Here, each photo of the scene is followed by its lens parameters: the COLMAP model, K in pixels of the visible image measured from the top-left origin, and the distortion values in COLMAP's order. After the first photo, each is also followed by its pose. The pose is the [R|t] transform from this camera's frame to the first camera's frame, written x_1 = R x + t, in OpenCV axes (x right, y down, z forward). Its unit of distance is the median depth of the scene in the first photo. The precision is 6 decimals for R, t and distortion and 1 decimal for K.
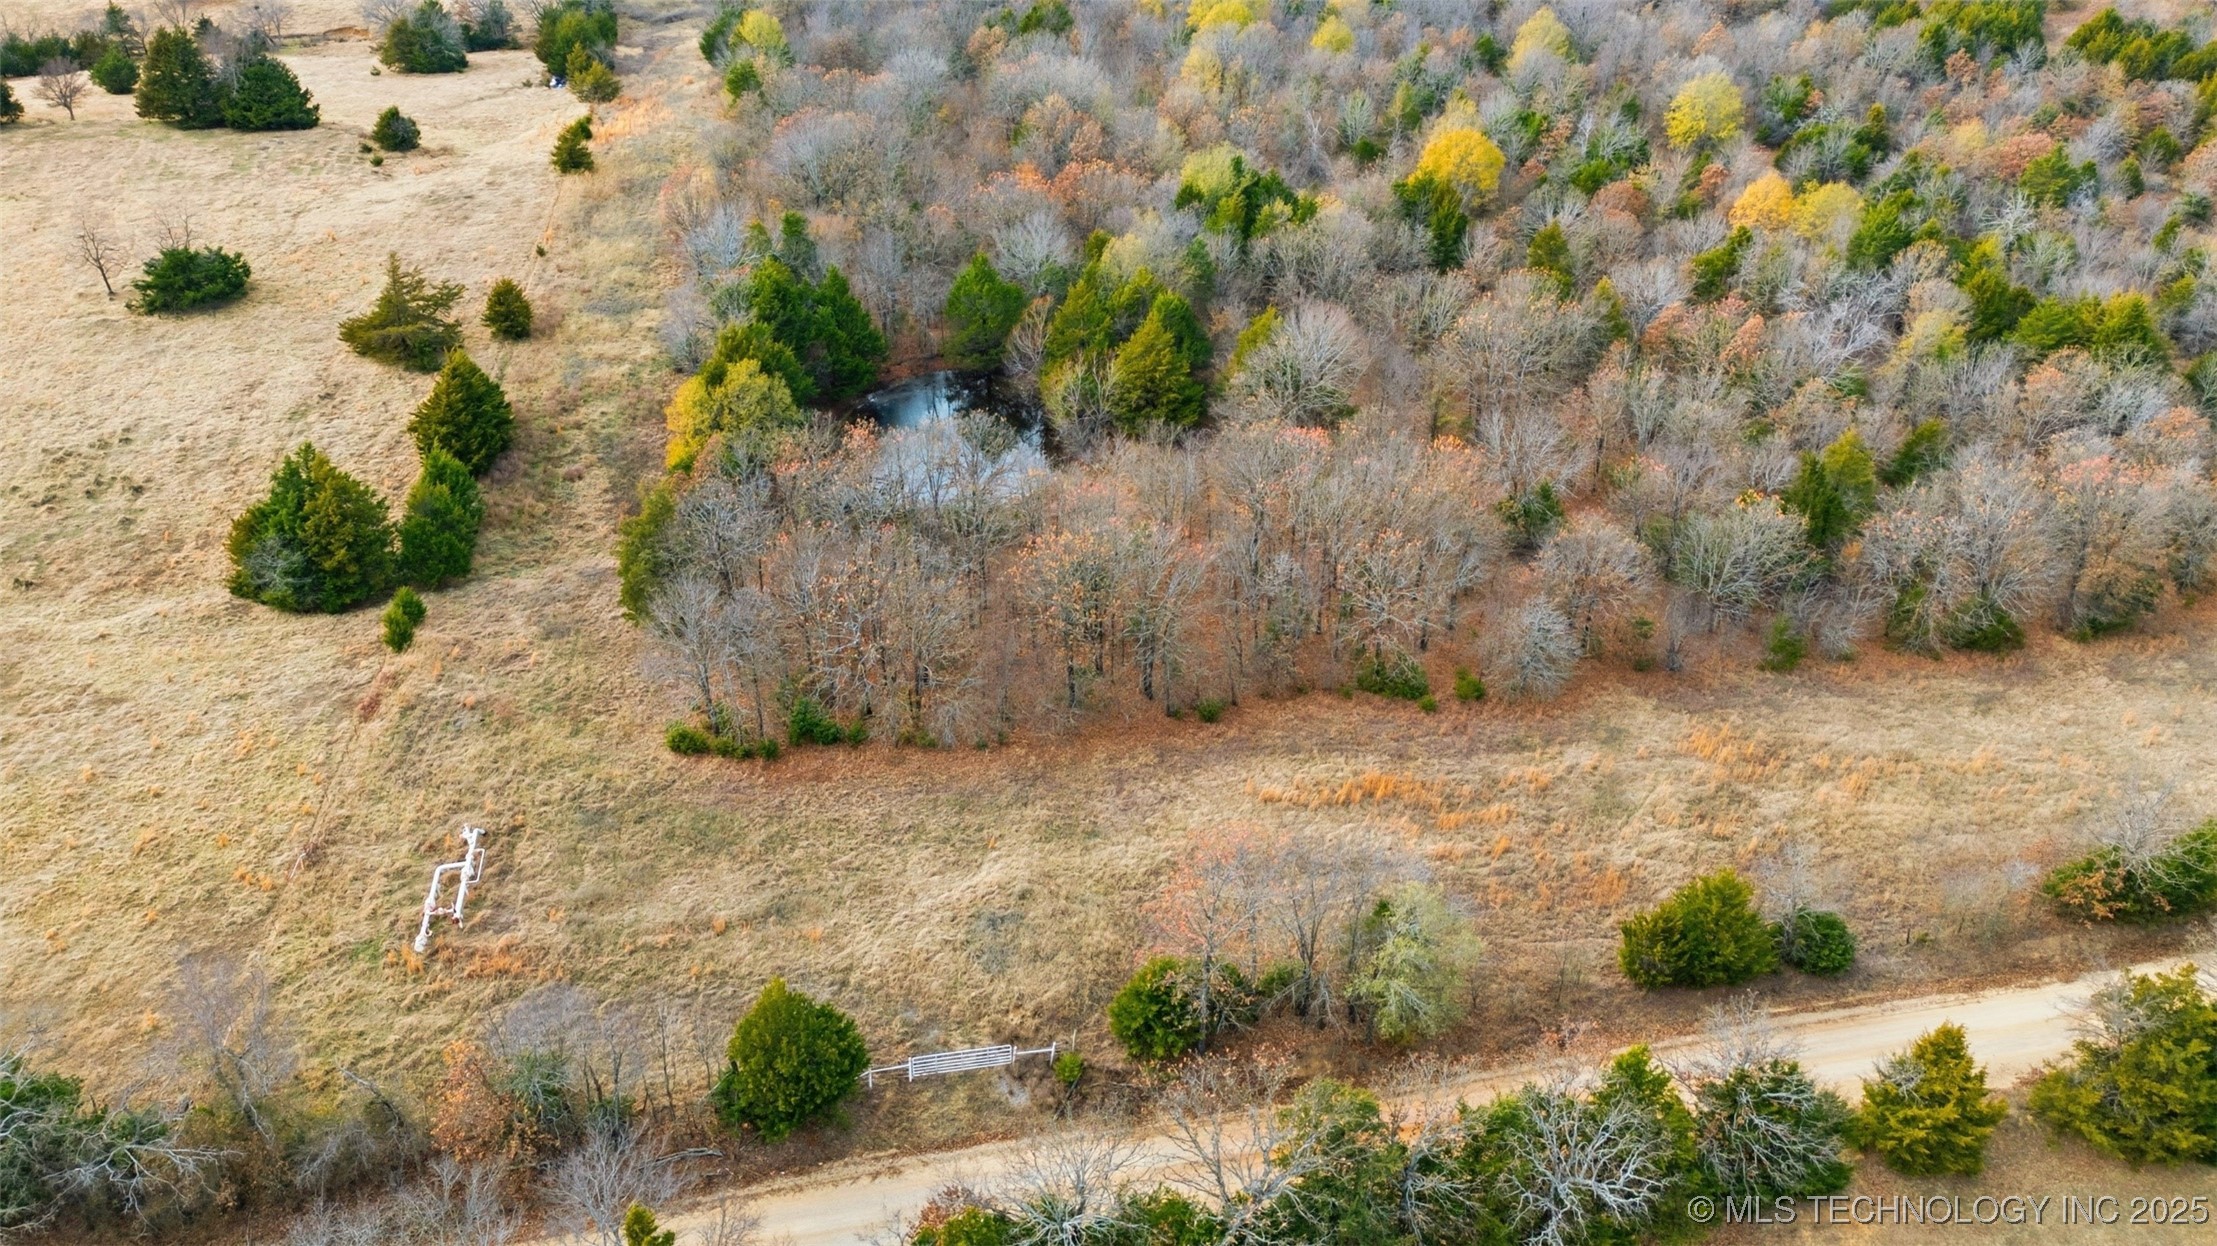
lens RADIAL K [[1561.1, 0, 1108.5], [0, 1561.1, 623.0], [0, 0, 1]] dist [0.073708, -0.062676]
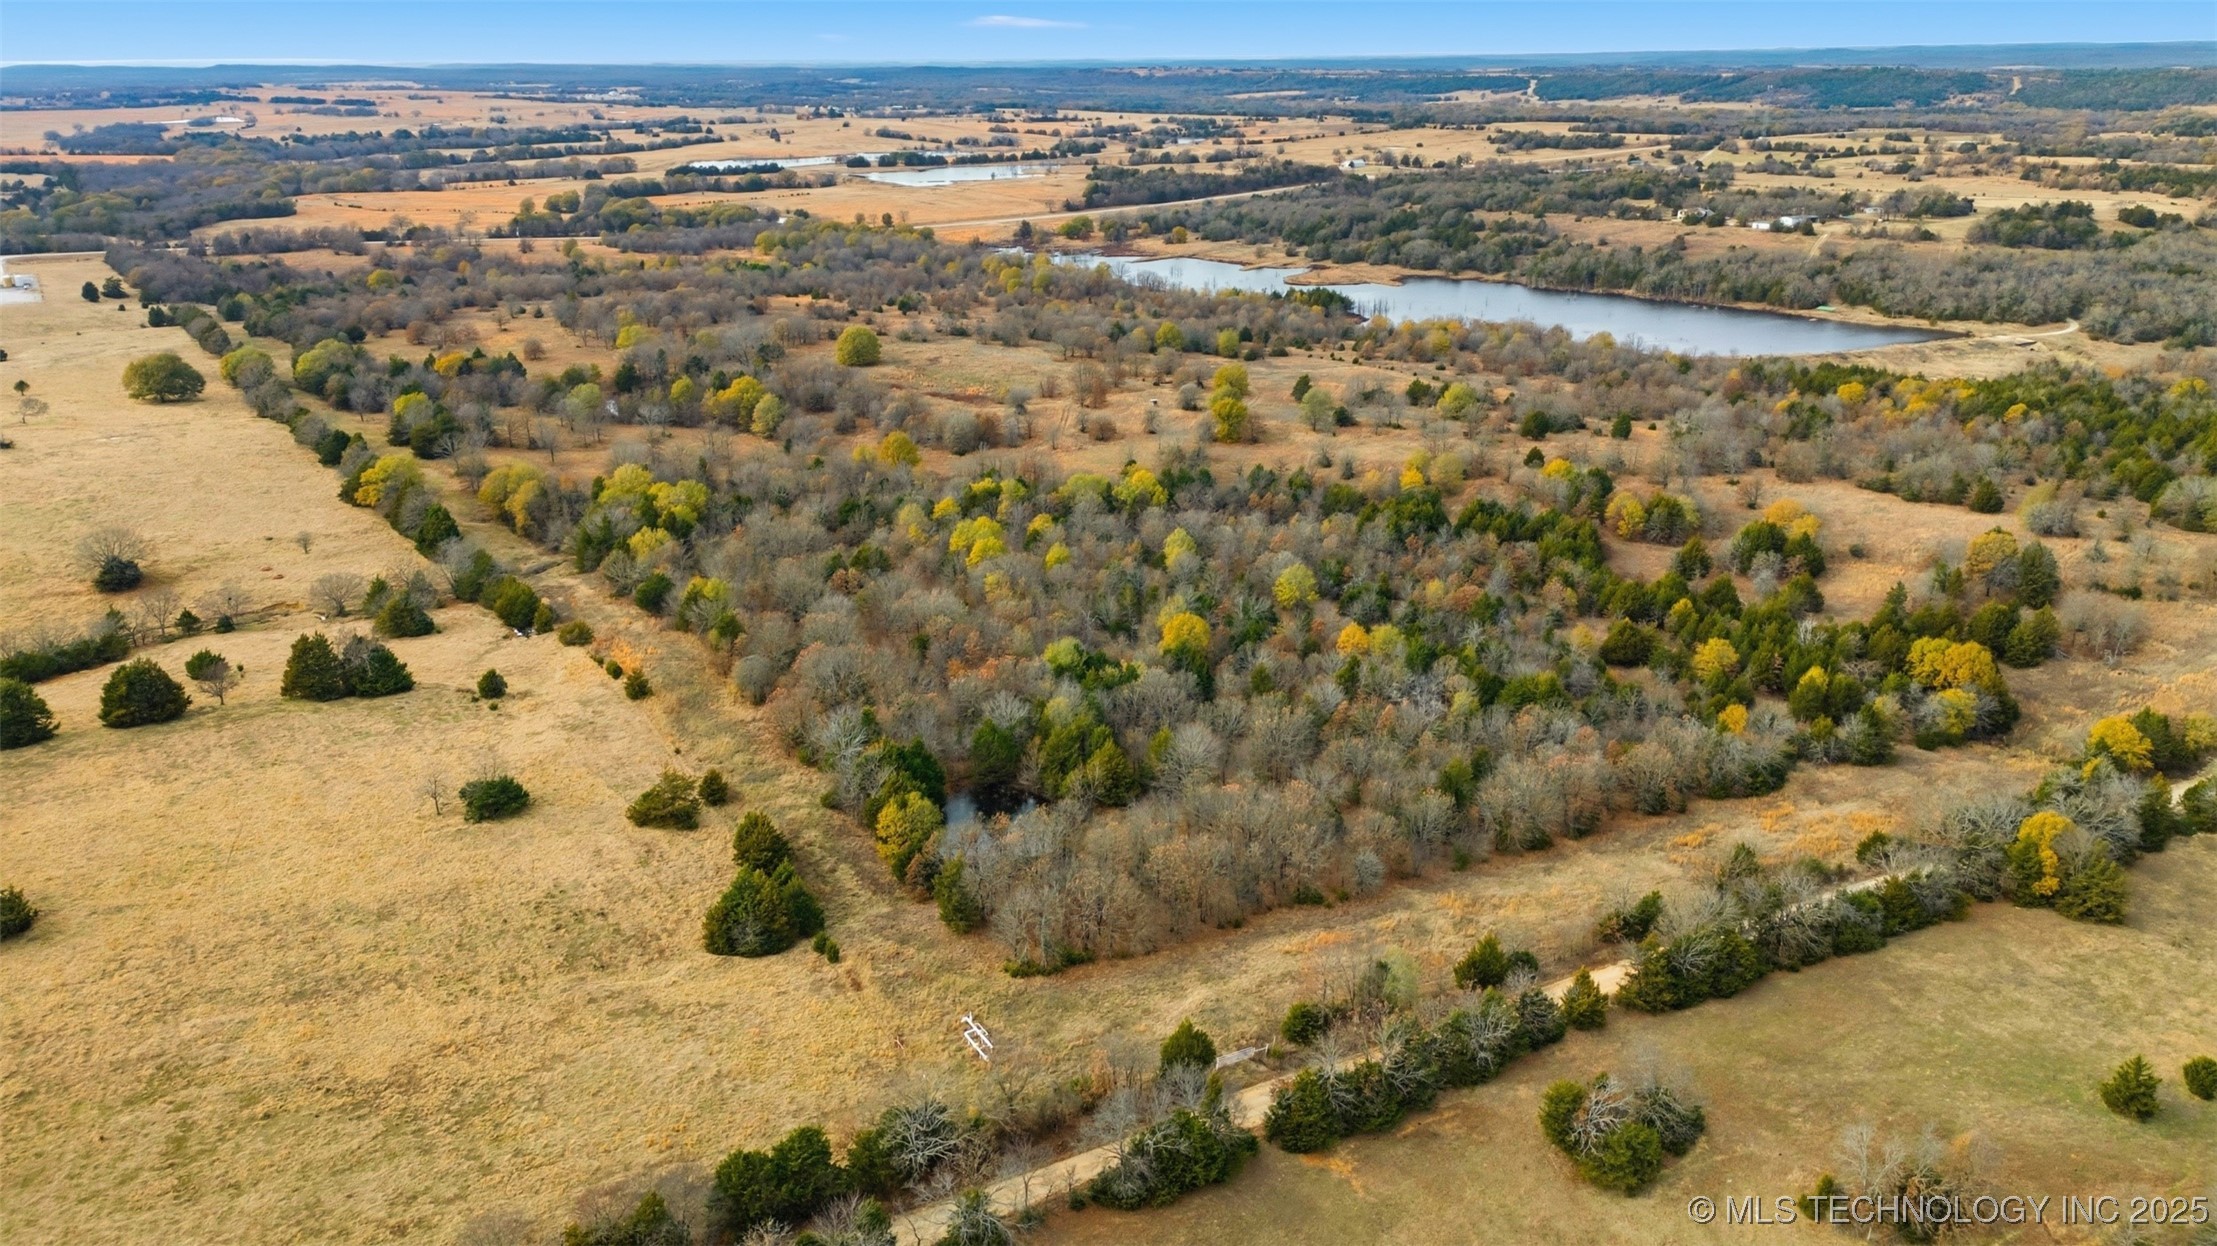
lens RADIAL K [[1561.1, 0, 1108.5], [0, 1561.1, 623.0], [0, 0, 1]] dist [0.073708, -0.062676]
pose [[0.942245, -0.098068, 0.320244, -0.499790], [0.175459, 0.958997, -0.222573, 0.074005], [-0.285286, 0.265908, 0.920817, -0.670827]]
